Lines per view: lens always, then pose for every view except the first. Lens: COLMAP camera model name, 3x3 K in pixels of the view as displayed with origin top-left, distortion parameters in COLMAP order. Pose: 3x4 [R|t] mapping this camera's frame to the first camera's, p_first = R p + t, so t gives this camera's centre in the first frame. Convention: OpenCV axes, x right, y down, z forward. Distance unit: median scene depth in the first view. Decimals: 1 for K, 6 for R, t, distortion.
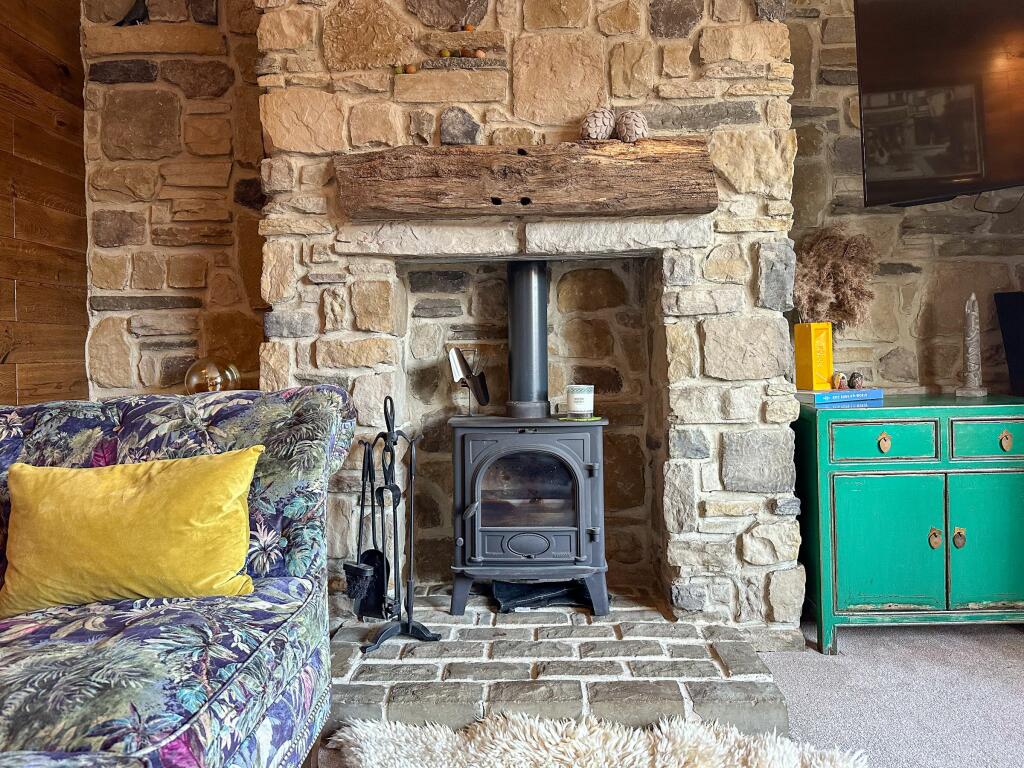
lens RADIAL K [[717.1, 0, 516.7], [0, 717.1, 354.8], [0, 0, 1]] dist [0.020597, -0.005941]
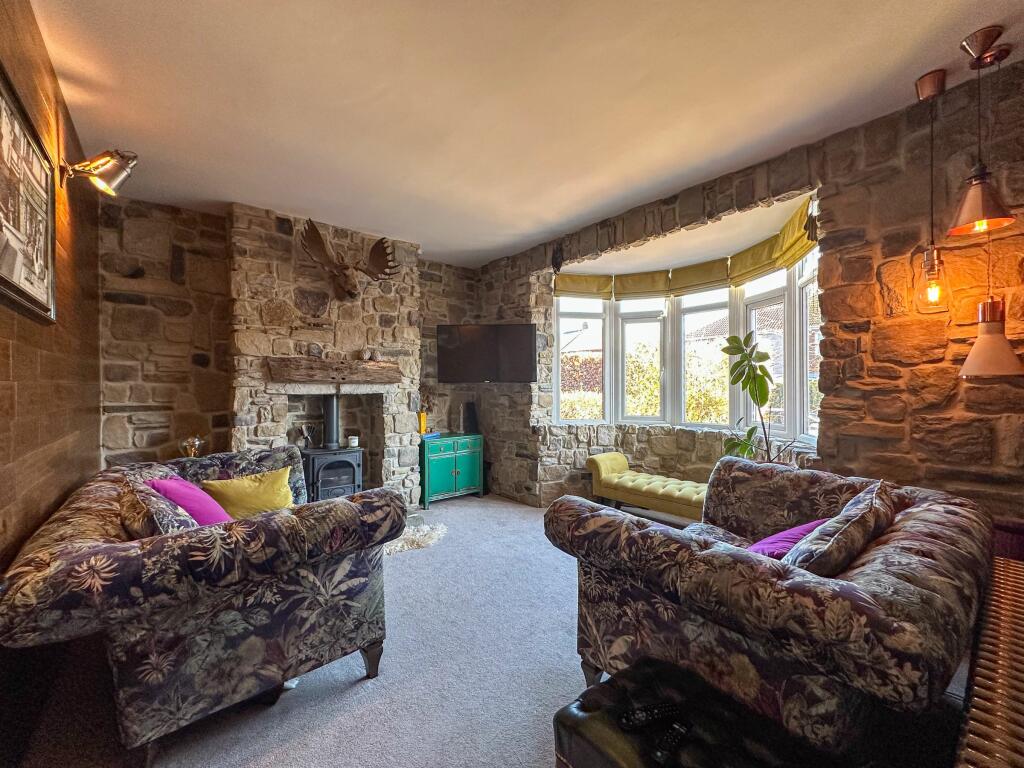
lens RADIAL K [[415.0, 0, 511.9], [0, 415.0, 388.1], [0, 0, 1]] dist [-0.000962, 0.000287]
pose [[0.749167, 0.017161, 0.662159, -0.588748], [-0.012009, 0.999852, -0.012326, -0.152908], [-0.662272, 0.001283, 0.749262, -0.765218]]
